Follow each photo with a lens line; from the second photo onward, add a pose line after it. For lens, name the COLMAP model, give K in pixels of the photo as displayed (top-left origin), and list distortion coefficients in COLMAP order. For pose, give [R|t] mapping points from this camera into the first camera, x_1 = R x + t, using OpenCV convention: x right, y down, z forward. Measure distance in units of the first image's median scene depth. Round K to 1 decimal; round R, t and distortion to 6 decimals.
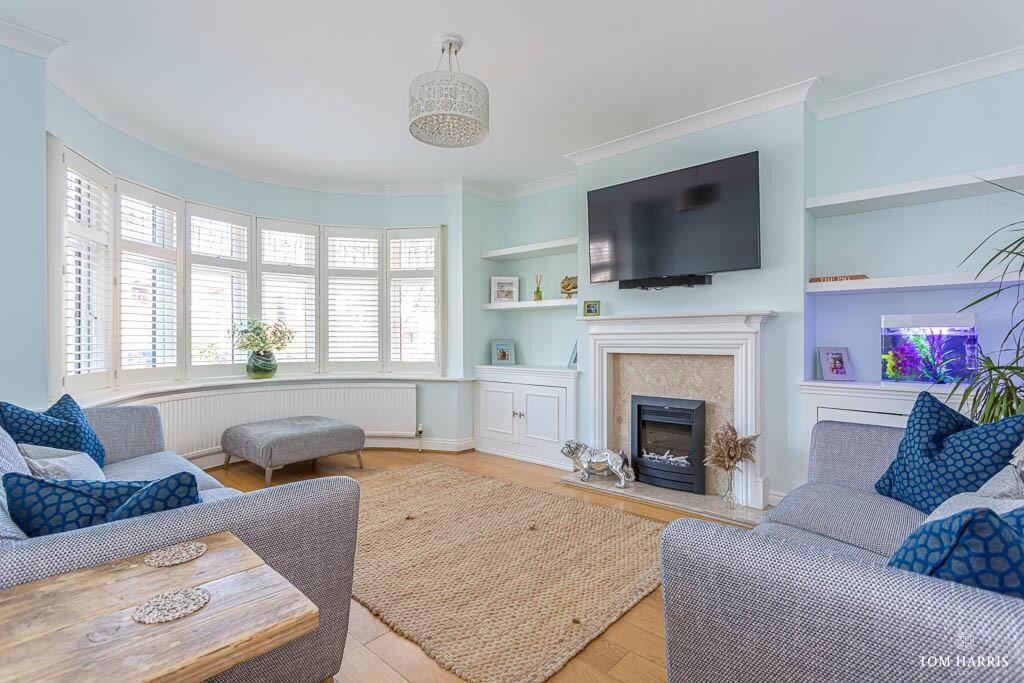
lens RADIAL K [[486.6, 0, 513.3], [0, 486.6, 340.7], [0, 0, 1]] dist [0.000521, -0.000177]
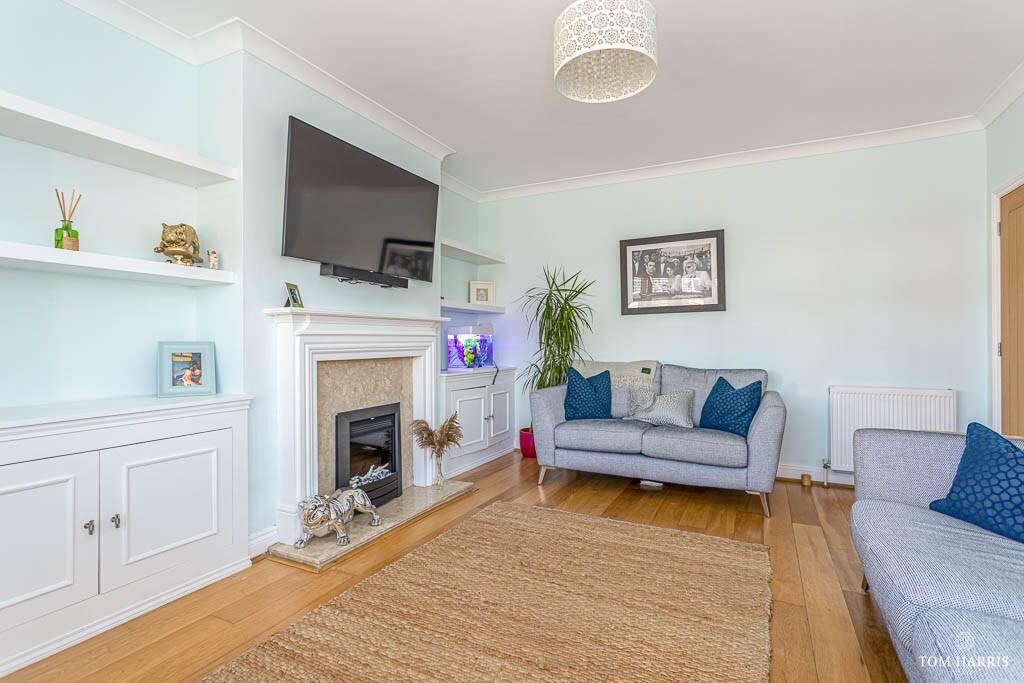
lens RADIAL K [[486.6, 0, 513.3], [0, 486.6, 340.7], [0, 0, 1]] dist [0.000521, -0.000177]
pose [[-0.270765, -0.001295, 0.962645, -0.626074], [-0.002246, 0.999997, 0.000713, -0.006944], [-0.962643, -0.001969, -0.270767, 1.001641]]
